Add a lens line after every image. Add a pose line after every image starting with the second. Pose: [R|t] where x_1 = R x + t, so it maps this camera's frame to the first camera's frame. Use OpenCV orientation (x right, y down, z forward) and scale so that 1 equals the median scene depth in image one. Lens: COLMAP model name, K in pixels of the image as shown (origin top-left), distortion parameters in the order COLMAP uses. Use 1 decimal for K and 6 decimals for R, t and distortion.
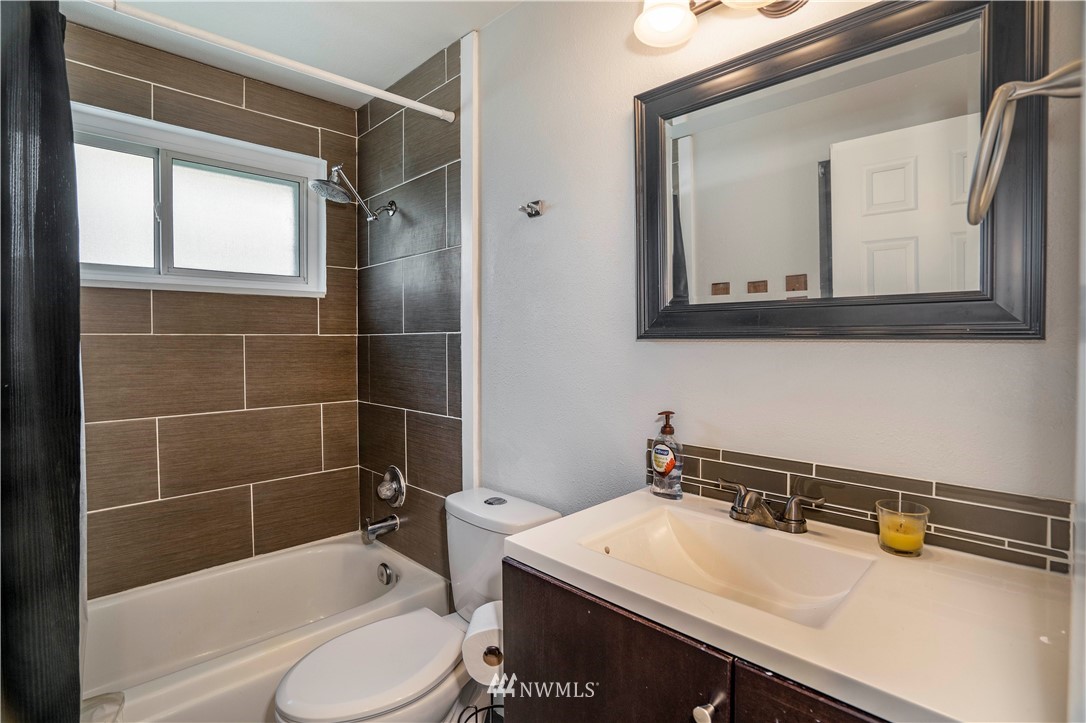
lens RADIAL K [[525.8, 0, 549.7], [0, 525.8, 356.6], [0, 0, 1]] dist [-0.056083, 0.027134]
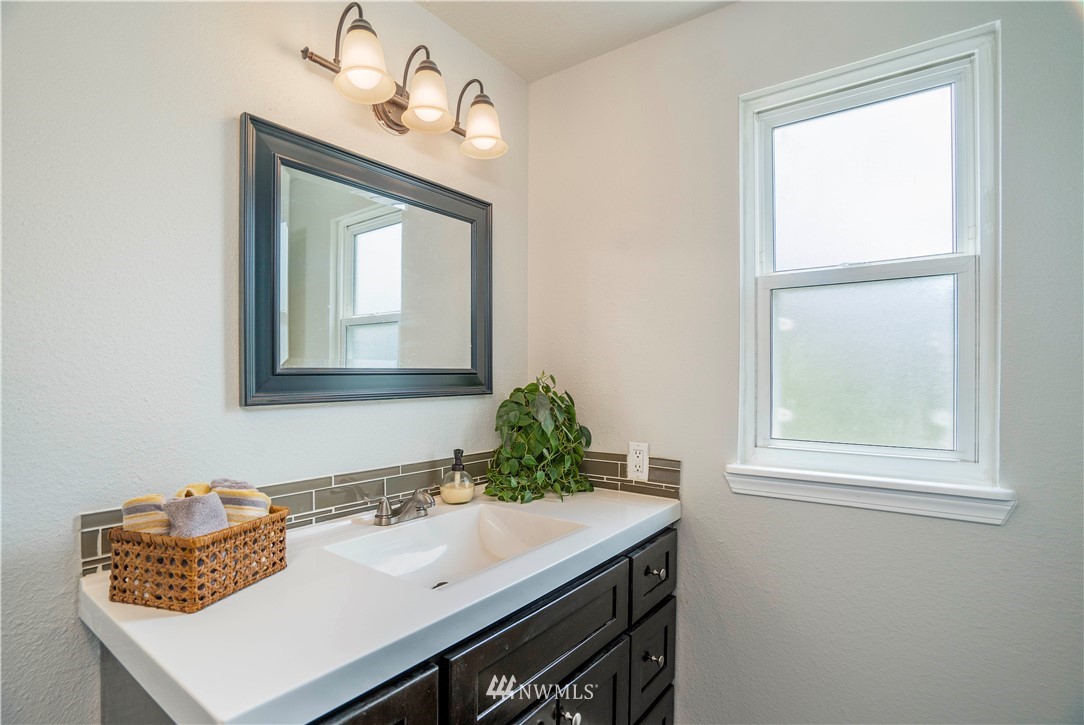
lens RADIAL K [[524.8, 0, 548.6], [0, 524.8, 357.6], [0, 0, 1]] dist [-0.056083, 0.027134]
pose [[-0.138867, 0.023955, 0.990021, -0.809238], [0.023767, 0.999500, -0.020851, -0.048395], [-0.990026, 0.020635, -0.139367, 0.609304]]
